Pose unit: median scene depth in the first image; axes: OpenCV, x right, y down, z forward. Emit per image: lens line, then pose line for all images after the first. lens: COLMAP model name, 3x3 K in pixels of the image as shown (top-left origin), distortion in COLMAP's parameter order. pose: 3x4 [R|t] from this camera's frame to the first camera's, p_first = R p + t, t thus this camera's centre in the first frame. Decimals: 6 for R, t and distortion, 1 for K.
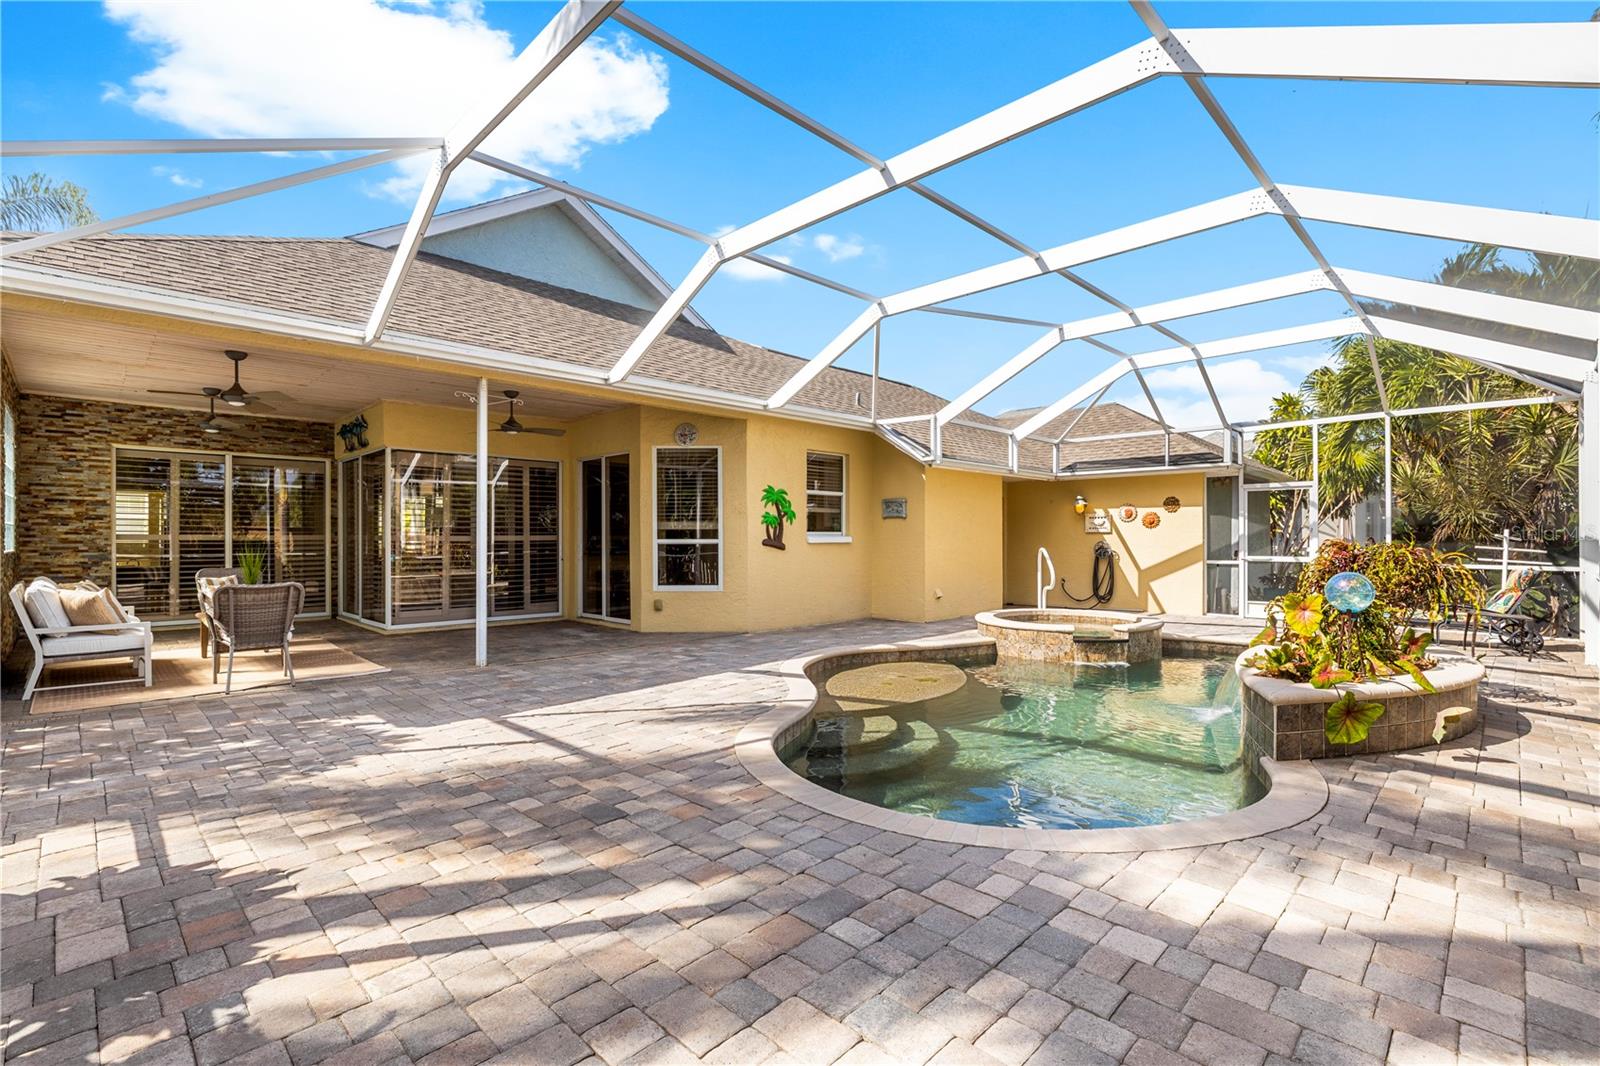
lens RADIAL K [[722.7, 0, 800.0], [0, 722.7, 533.0], [0, 0, 1]] dist [-0.003915, 0.000723]
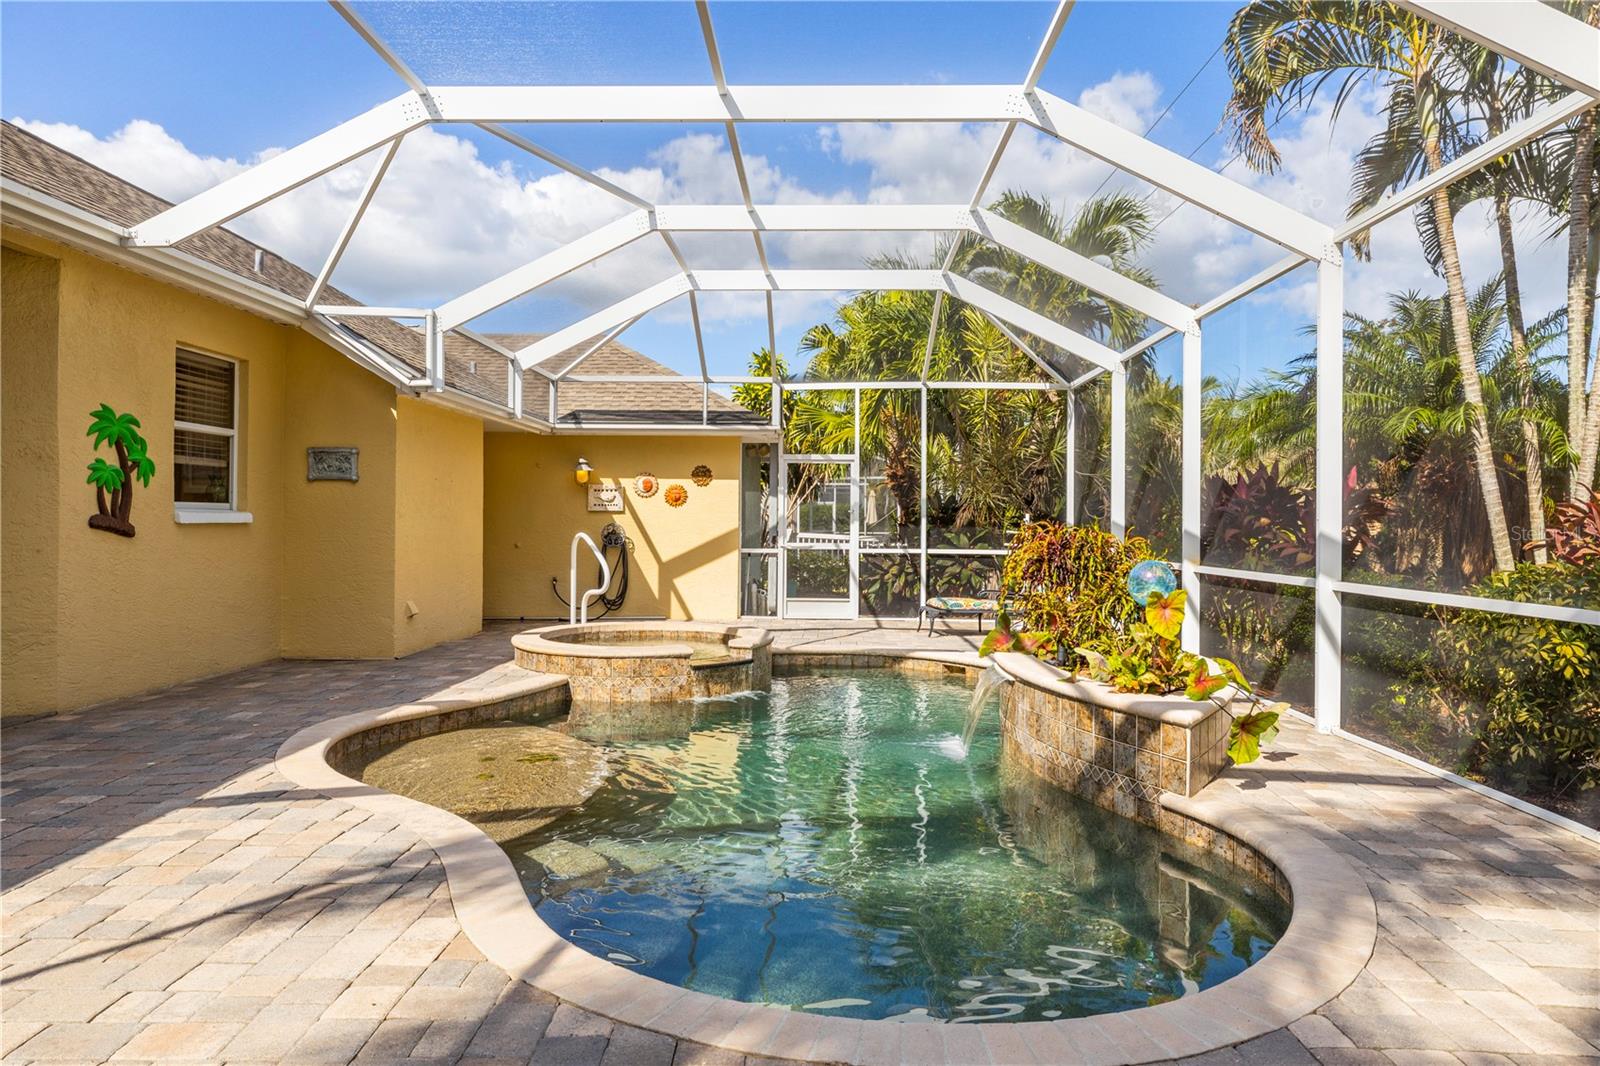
lens RADIAL K [[1009.7, 0, 801.0], [0, 1009.7, 517.6], [0, 0, 1]] dist [0.002299, 0.002994]
pose [[0.725444, 0.009427, 0.688217, -0.170764], [-0.012926, 0.999916, -0.000071, 0.003932], [-0.688160, -0.008845, 0.725505, 0.187482]]
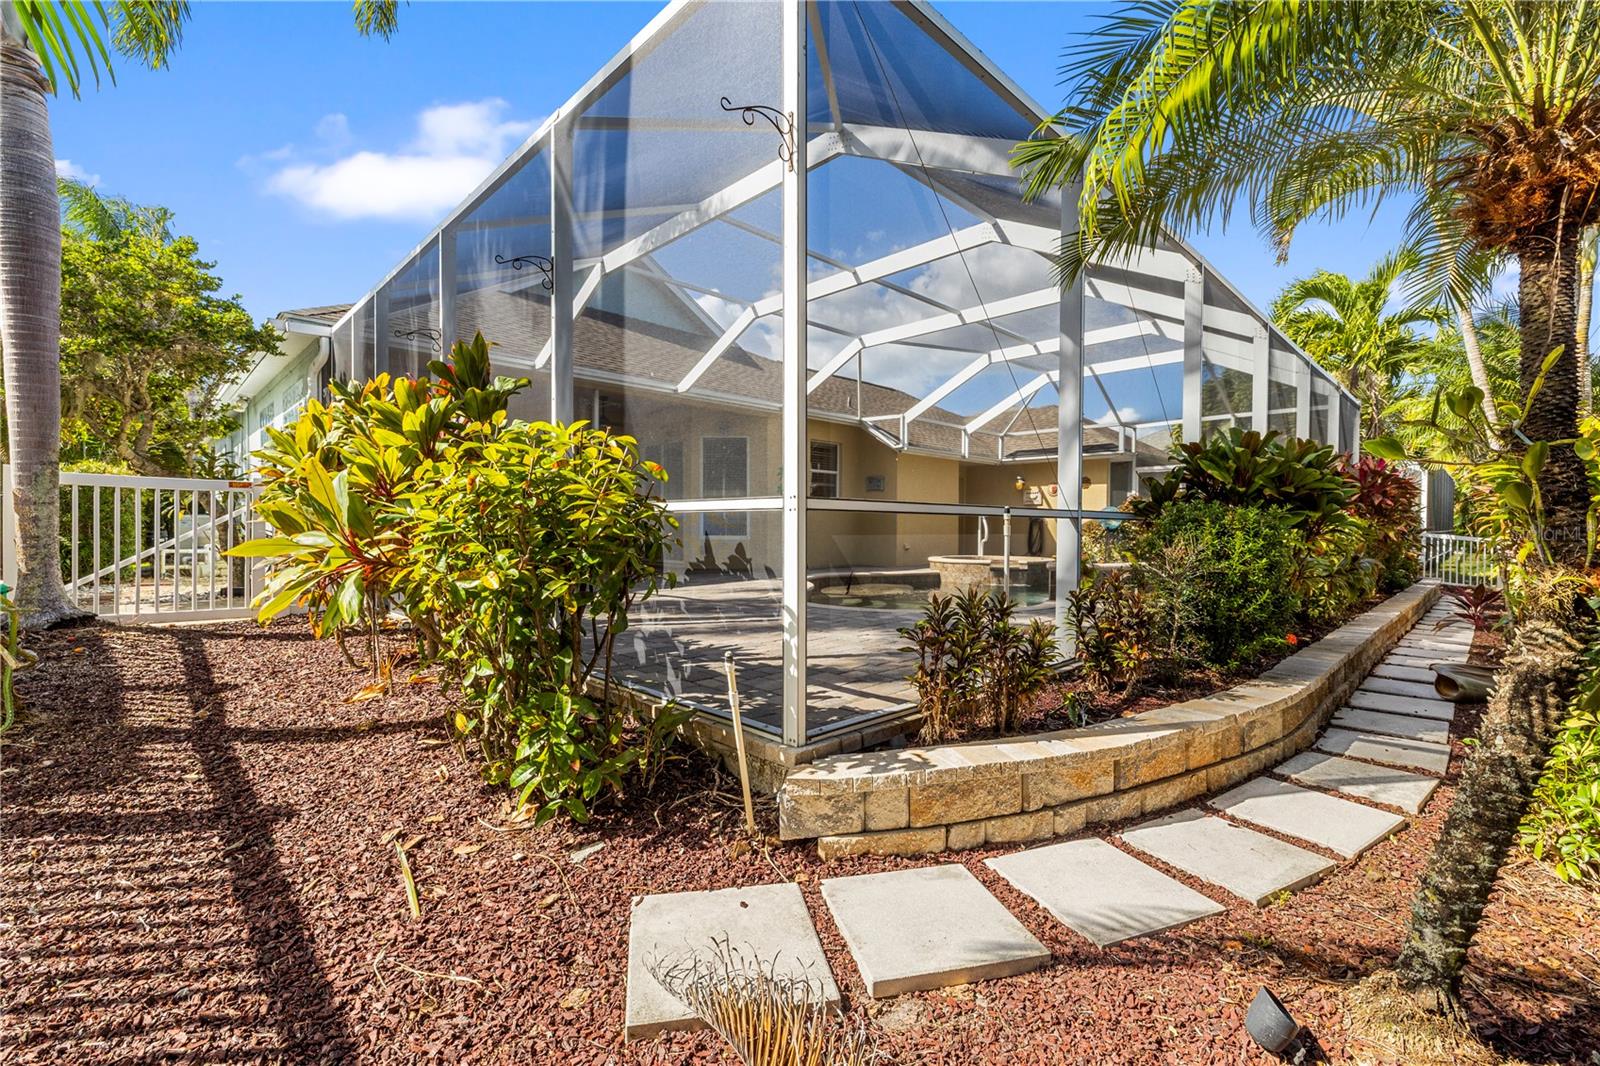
lens RADIAL K [[691.7, 0, 796.1], [0, 691.7, 540.4], [0, 0, 1]] dist [0.001252, 0.000072]
pose [[0.999836, 0.009366, -0.015507, 0.004475], [-0.008960, 0.999620, 0.026077, 0.045718], [0.015746, -0.025933, 0.999540, -0.338701]]
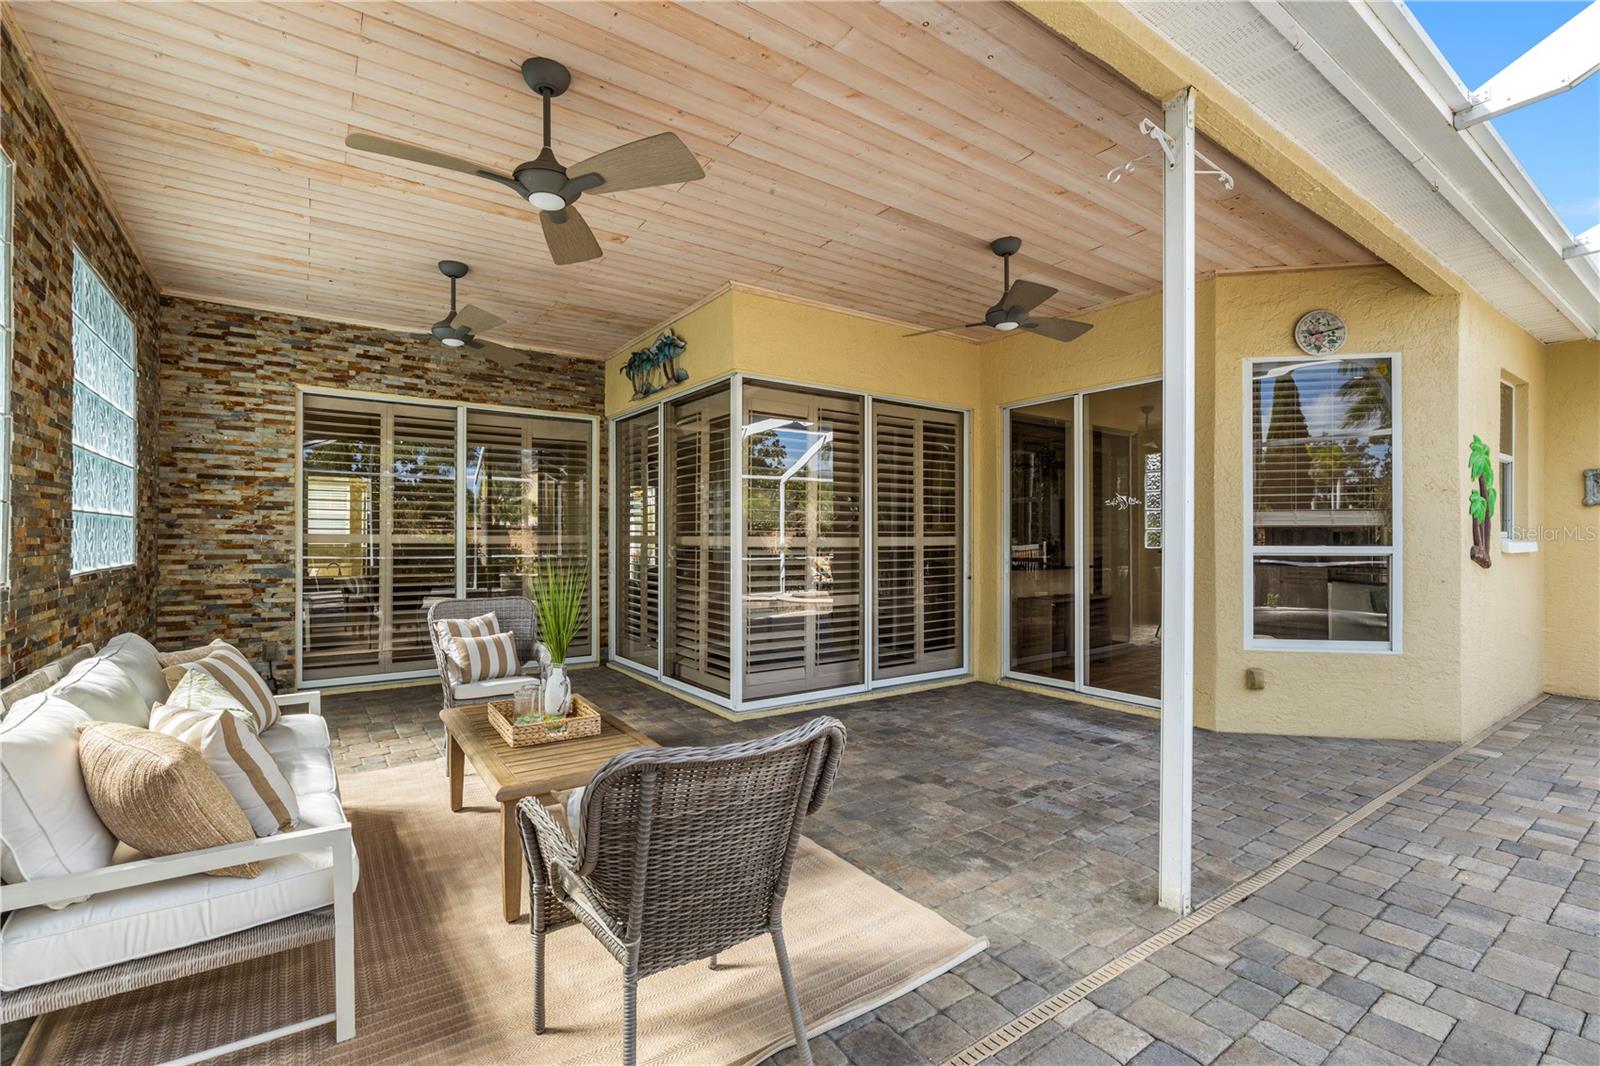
lens RADIAL K [[705.1, 0, 791.7], [0, 705.1, 531.1], [0, 0, 1]] dist [-0.005155, 0.000228]
pose [[0.984735, 0.001237, -0.174057, -0.417387], [-0.001754, 0.999994, -0.002820, 0.000486], [0.174053, 0.003082, 0.984732, 0.462819]]
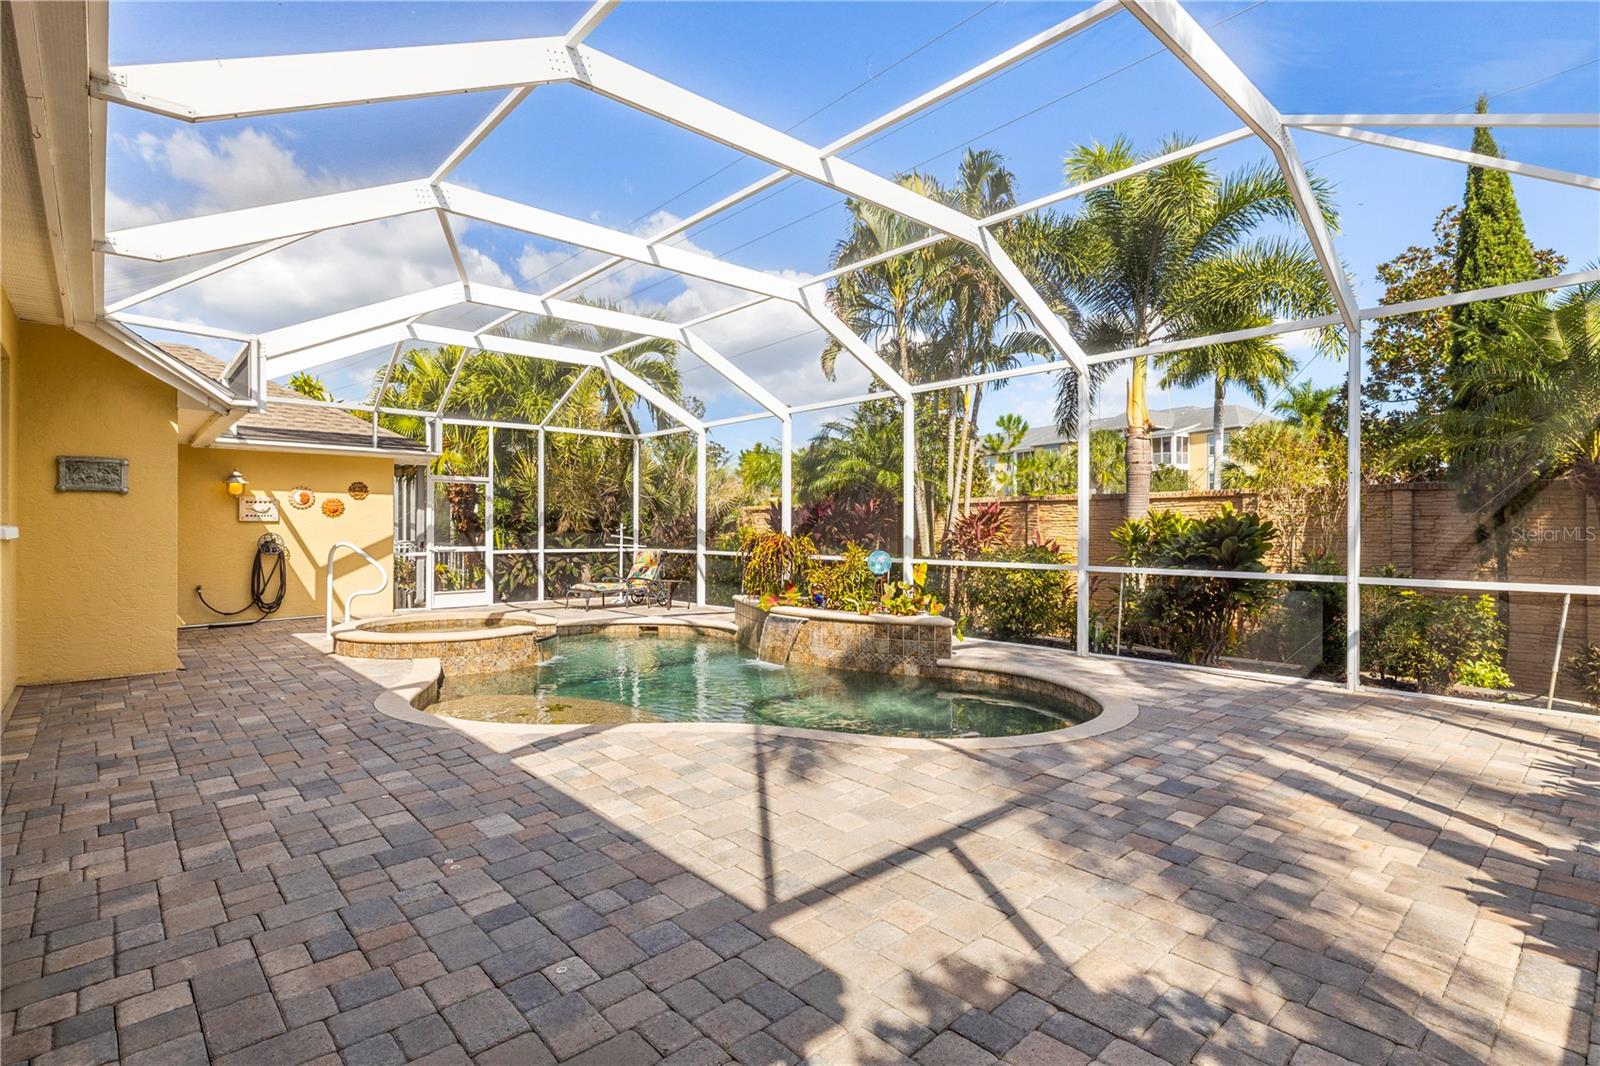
lens RADIAL K [[775.2, 0, 799.8], [0, 775.2, 523.8], [0, 0, 1]] dist [-0.002277, 0.000342]
pose [[0.053083, 0.006315, 0.998570, -0.483138], [-0.008647, 0.999945, -0.005864, 0.001937], [-0.998553, -0.008323, 0.053135, 0.496561]]
